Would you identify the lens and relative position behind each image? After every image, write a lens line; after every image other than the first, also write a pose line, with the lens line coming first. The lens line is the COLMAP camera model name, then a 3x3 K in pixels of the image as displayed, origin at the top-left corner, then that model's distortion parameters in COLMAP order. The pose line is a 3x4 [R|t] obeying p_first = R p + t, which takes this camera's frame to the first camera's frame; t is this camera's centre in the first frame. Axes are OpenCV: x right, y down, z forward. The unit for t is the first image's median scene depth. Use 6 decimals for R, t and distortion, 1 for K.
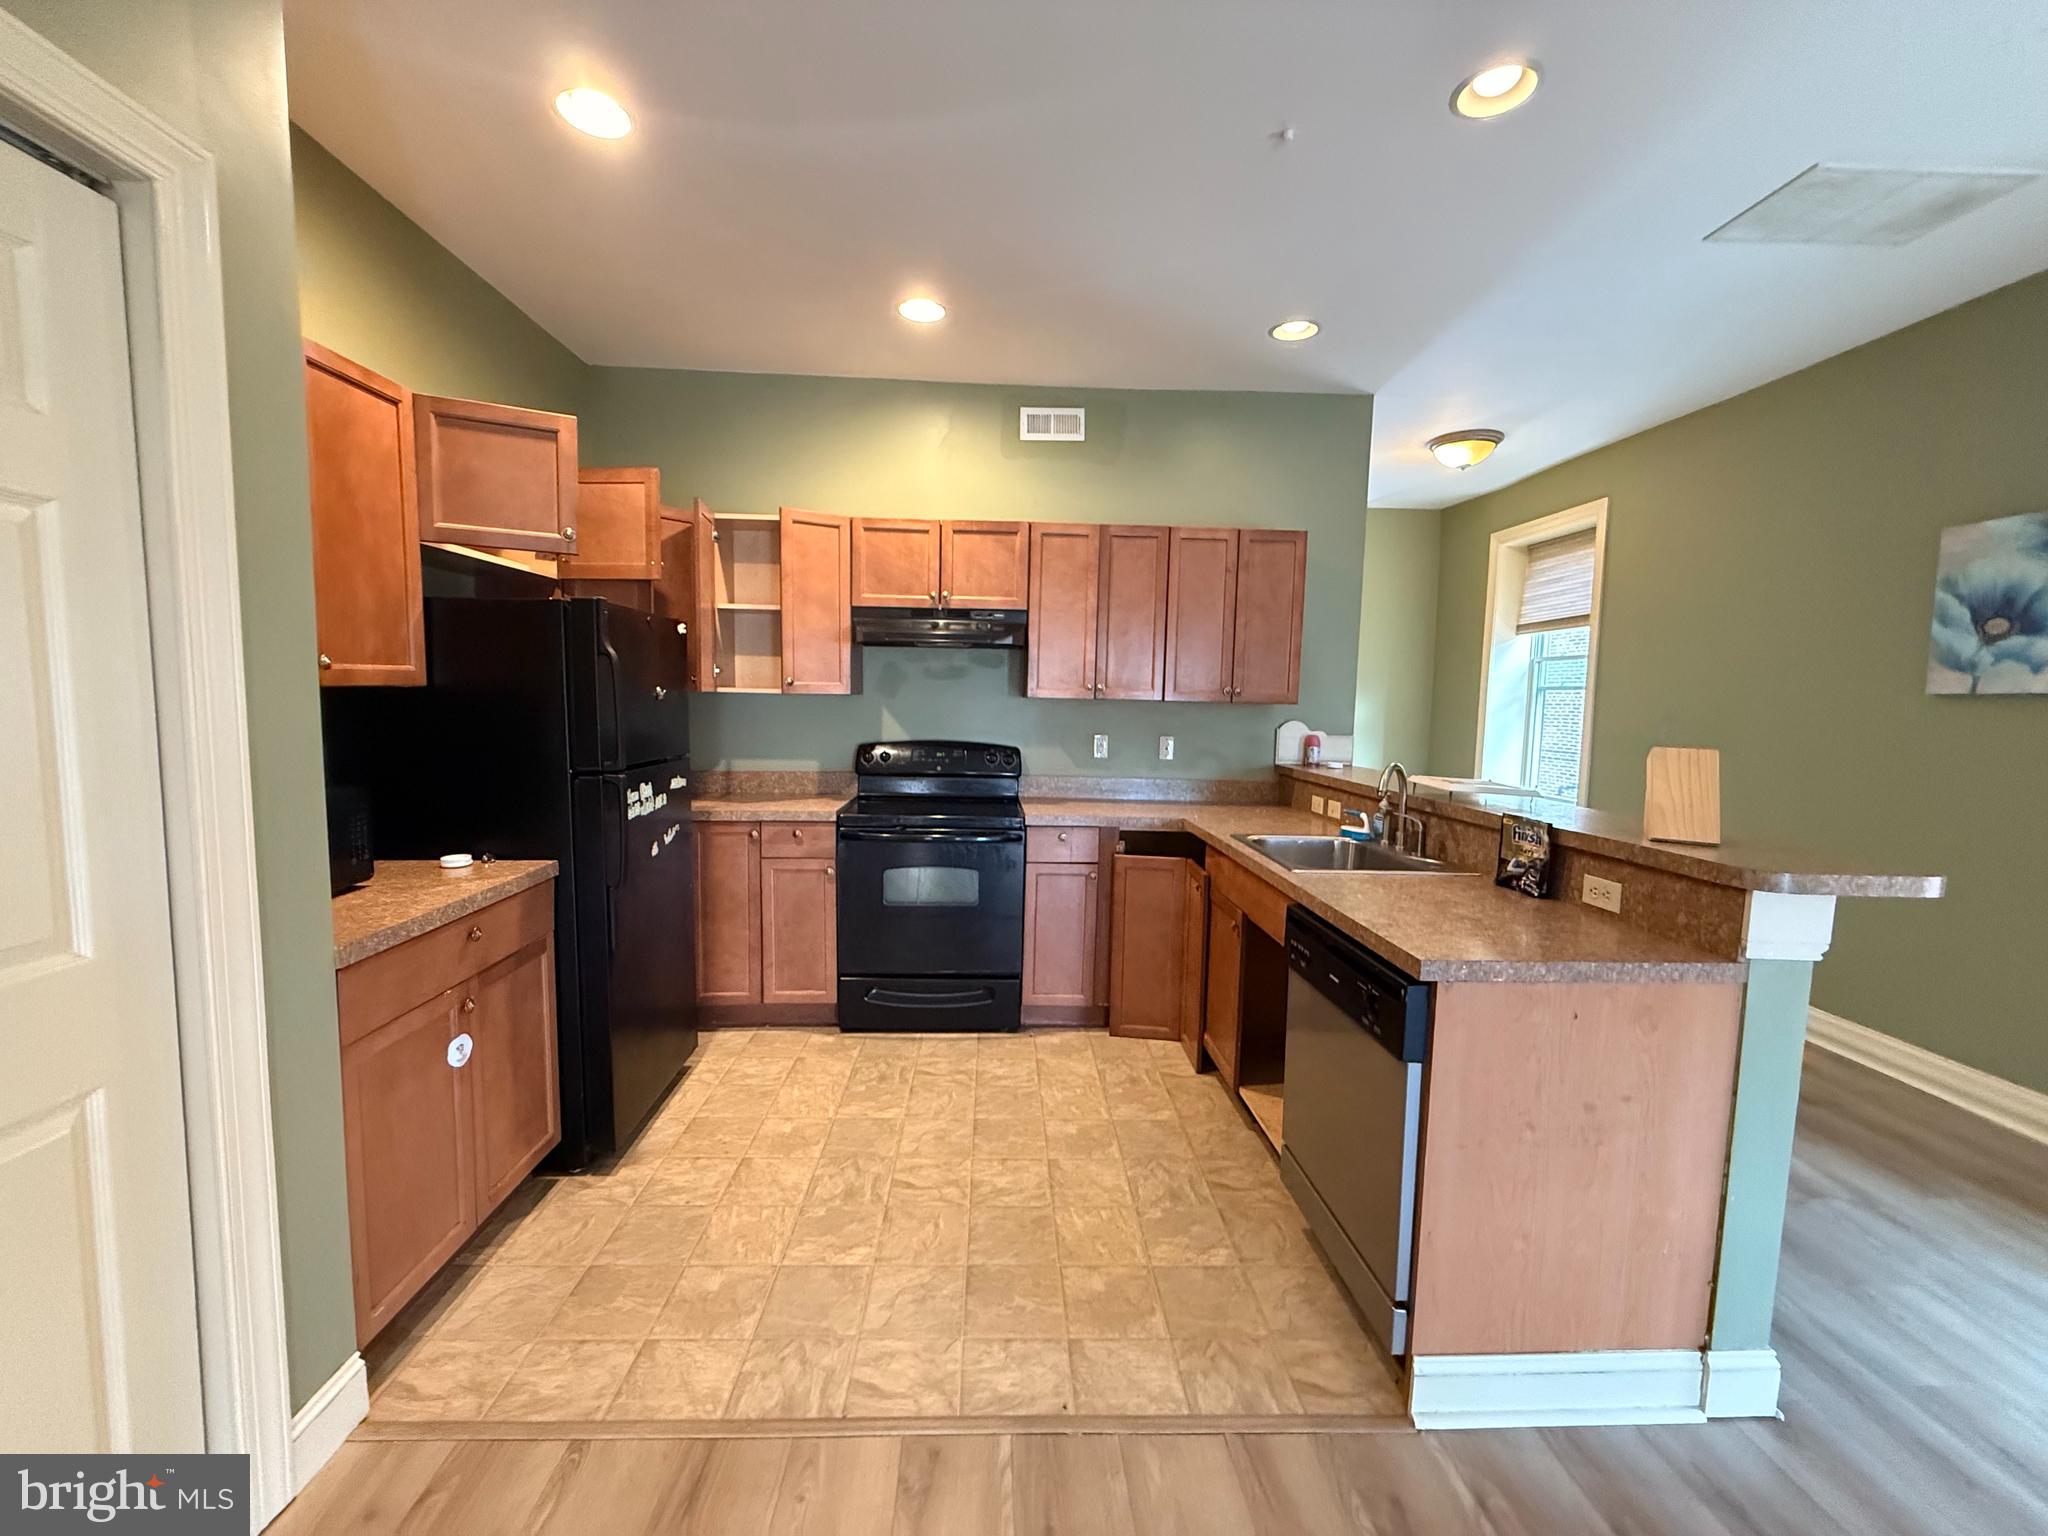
lens RADIAL K [[818.8, 0, 1018.1], [0, 818.8, 771.2], [0, 0, 1]] dist [0.001040, -0.000293]
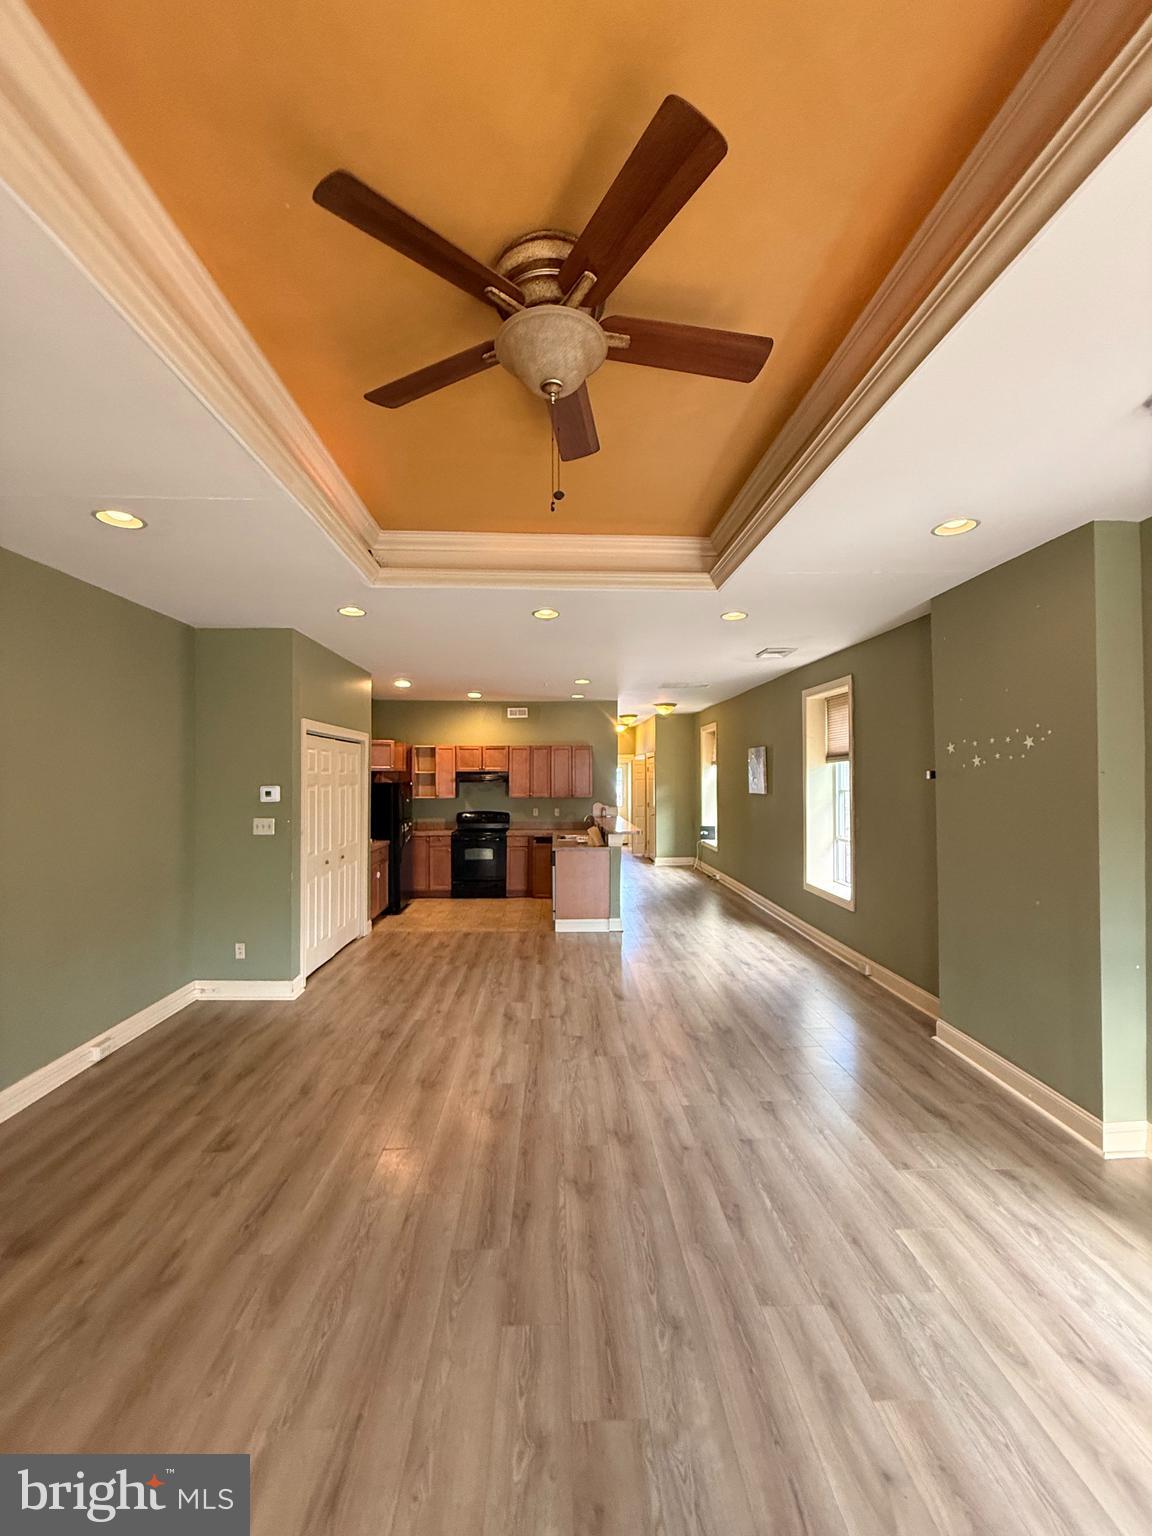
lens RADIAL K [[614.1, 0, 576.4], [0, 614.1, 763.7], [0, 0, 1]] dist [0.001040, -0.000293]
pose [[0.999762, -0.021382, -0.004273, 0.333202], [0.020777, 0.993631, -0.110750, 0.060195], [0.006614, 0.110635, 0.993839, -1.650492]]
